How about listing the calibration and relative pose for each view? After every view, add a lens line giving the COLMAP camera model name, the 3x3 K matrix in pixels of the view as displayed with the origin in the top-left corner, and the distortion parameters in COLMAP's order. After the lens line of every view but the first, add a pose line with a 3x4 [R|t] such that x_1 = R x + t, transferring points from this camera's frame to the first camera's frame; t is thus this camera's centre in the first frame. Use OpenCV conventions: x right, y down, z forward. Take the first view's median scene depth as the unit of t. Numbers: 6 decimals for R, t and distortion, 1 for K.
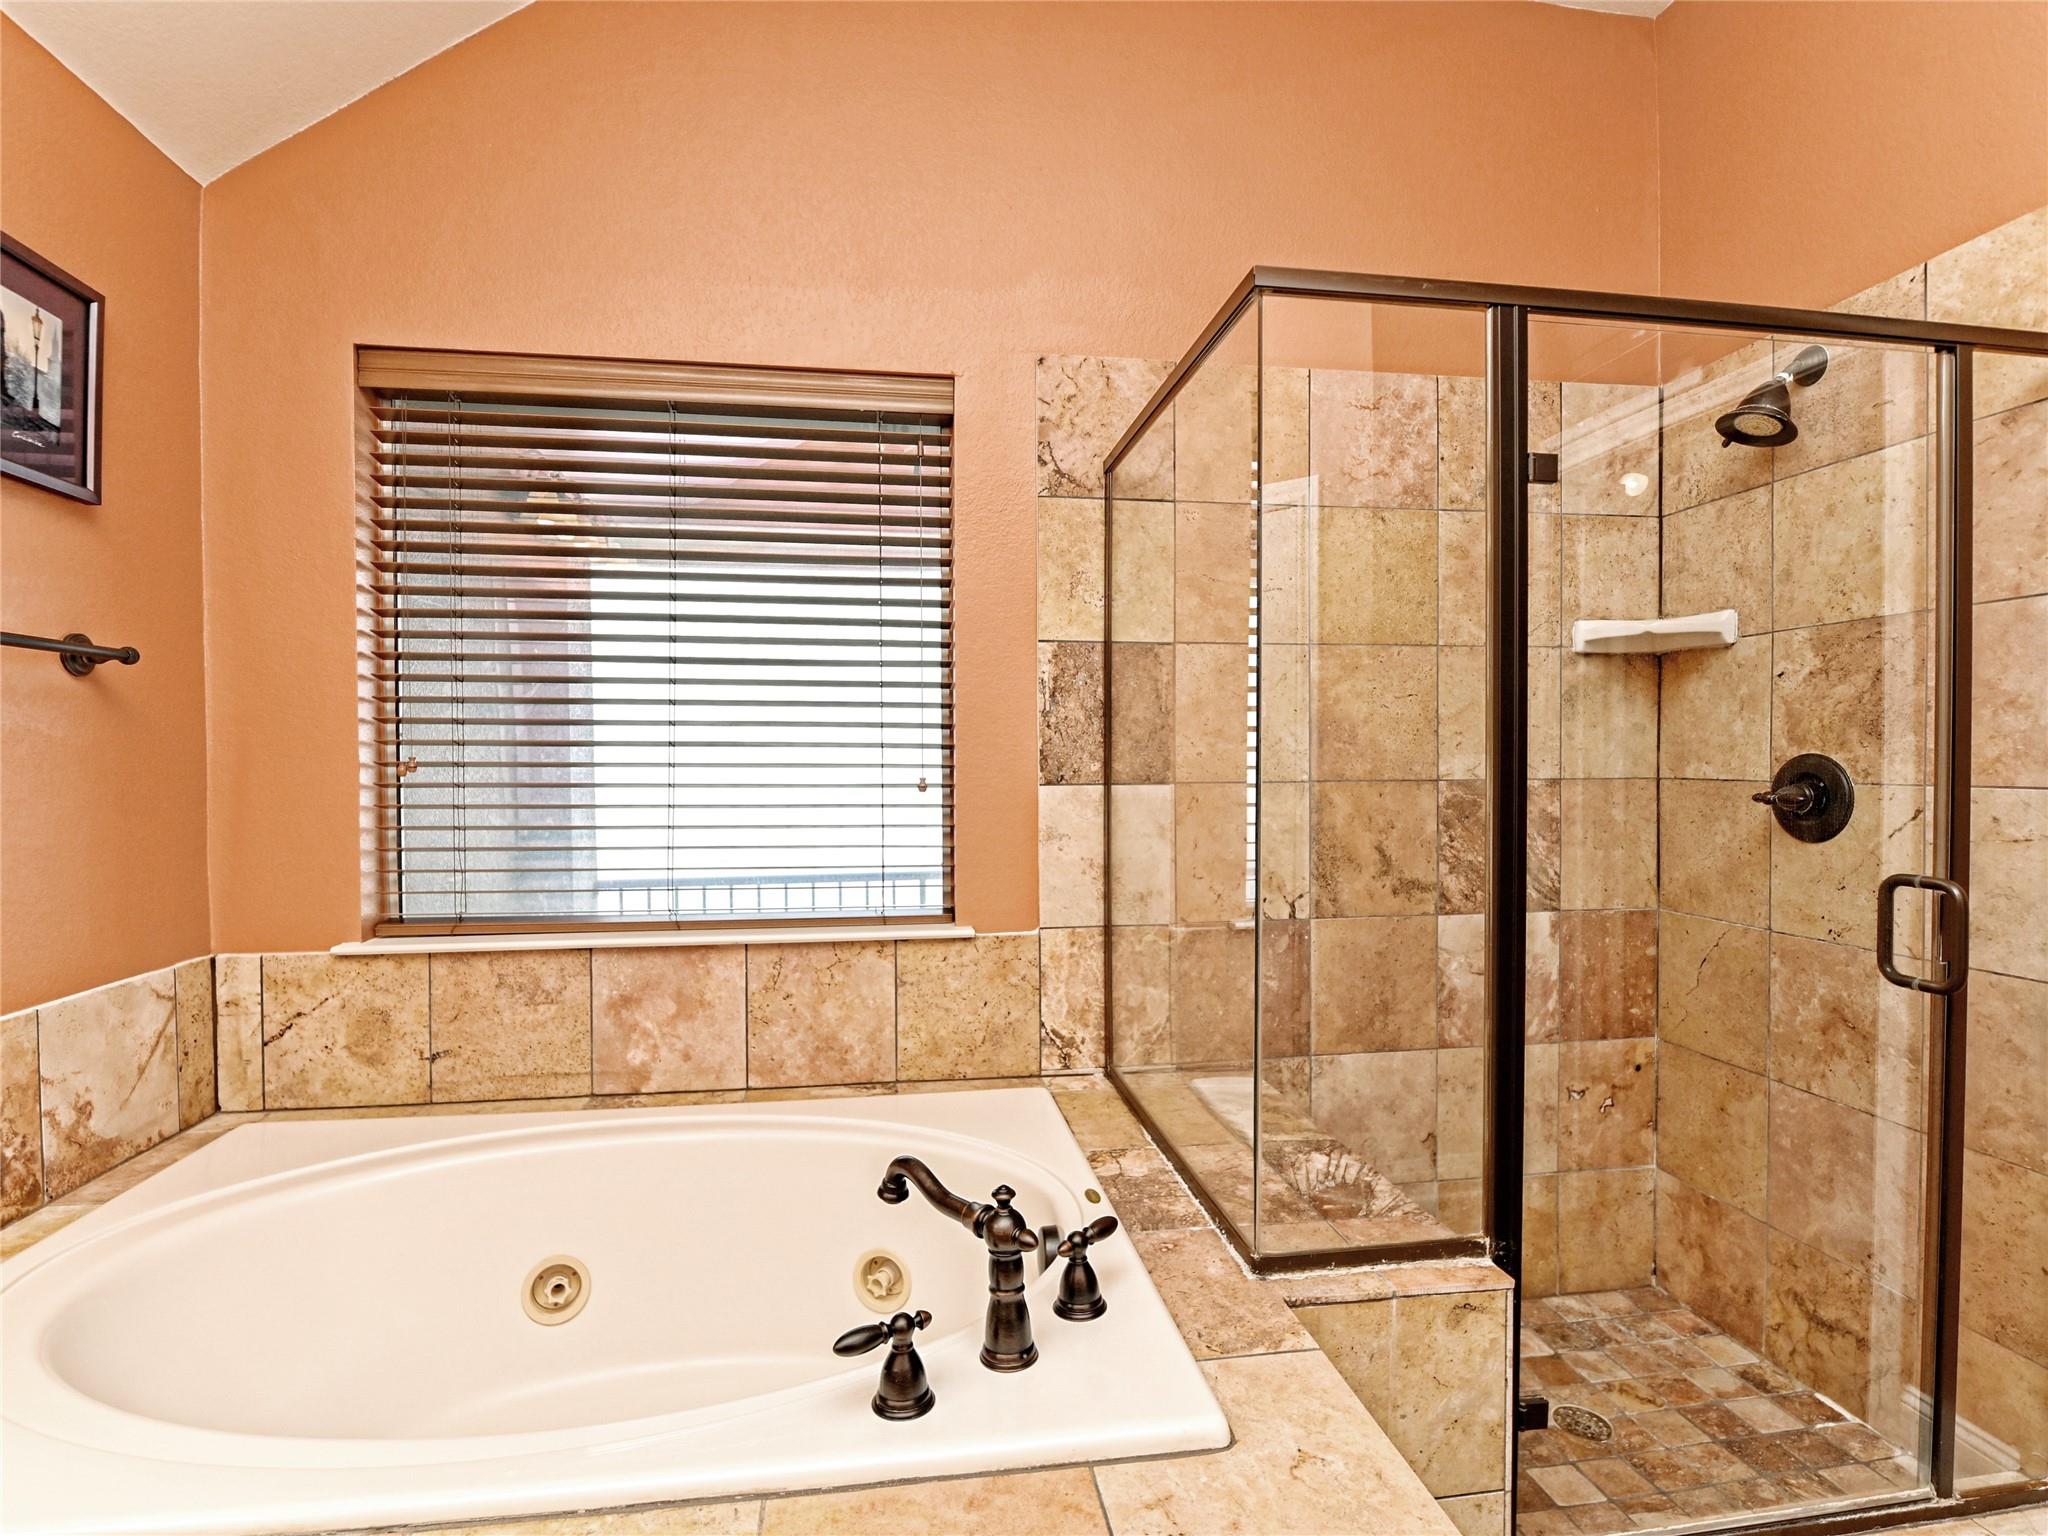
lens RADIAL K [[934.0, 0, 1013.4], [0, 934.0, 781.4], [0, 0, 1]] dist [-0.010046, -0.004808]
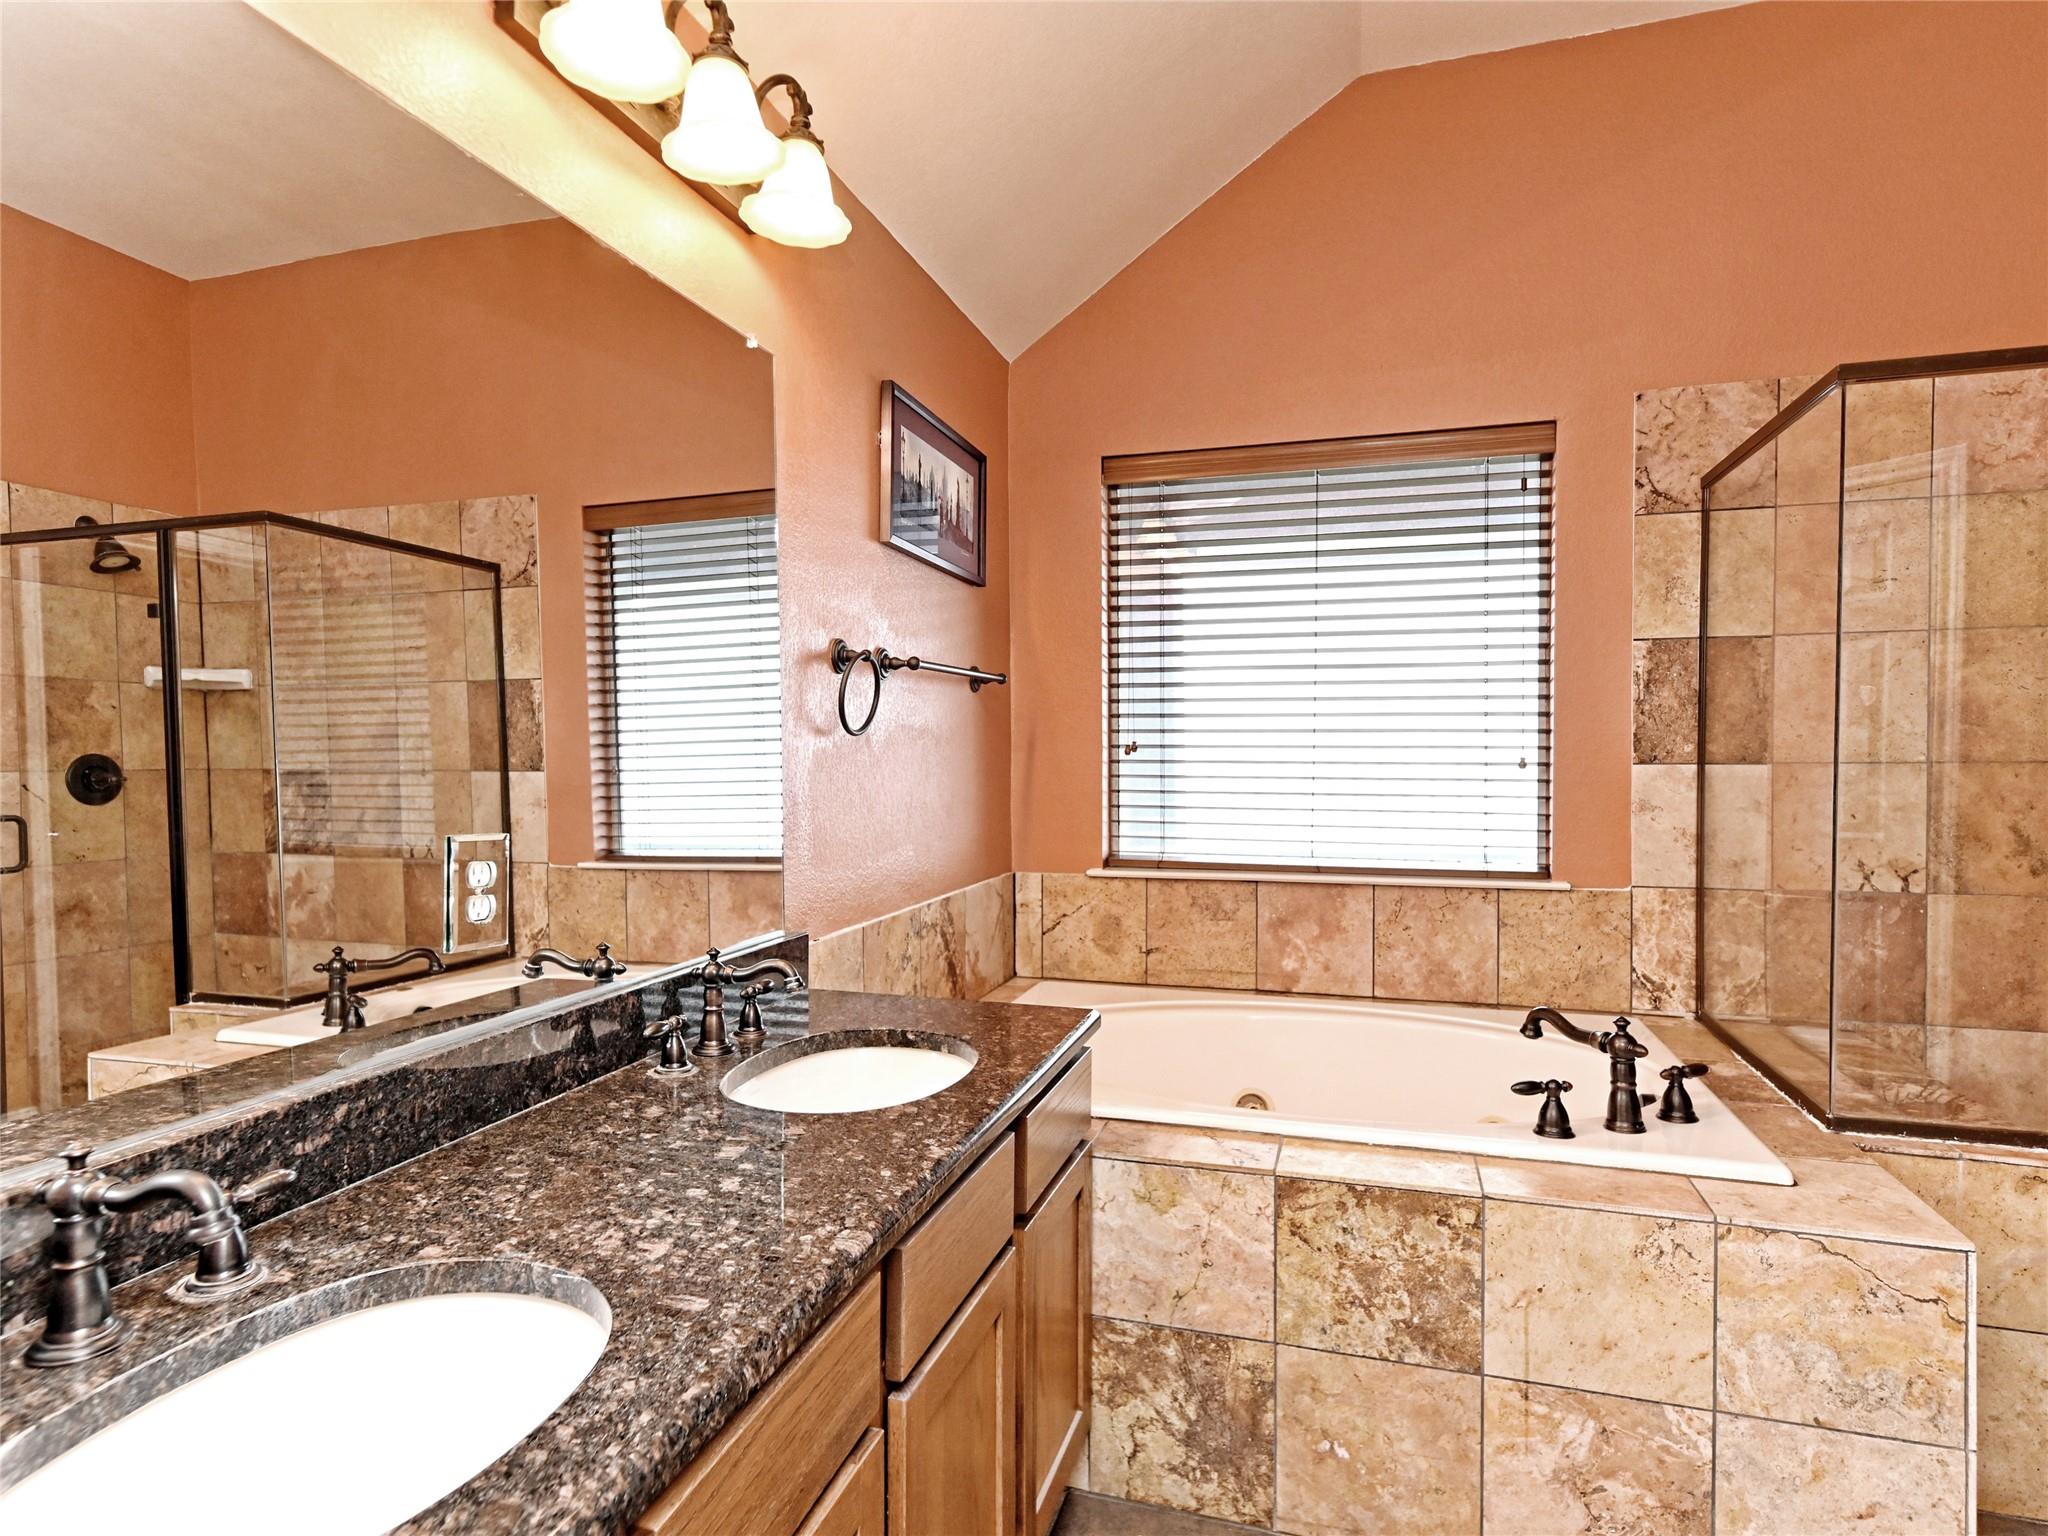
lens RADIAL K [[1127.4, 0, 1019.7], [0, 1127.4, 777.7], [0, 0, 1]] dist [0.007863, -0.001185]
pose [[0.905411, 0.010238, -0.424413, -0.066114], [-0.008692, 0.999947, 0.005579, 0.020142], [0.424448, -0.001363, 0.905451, -0.598872]]
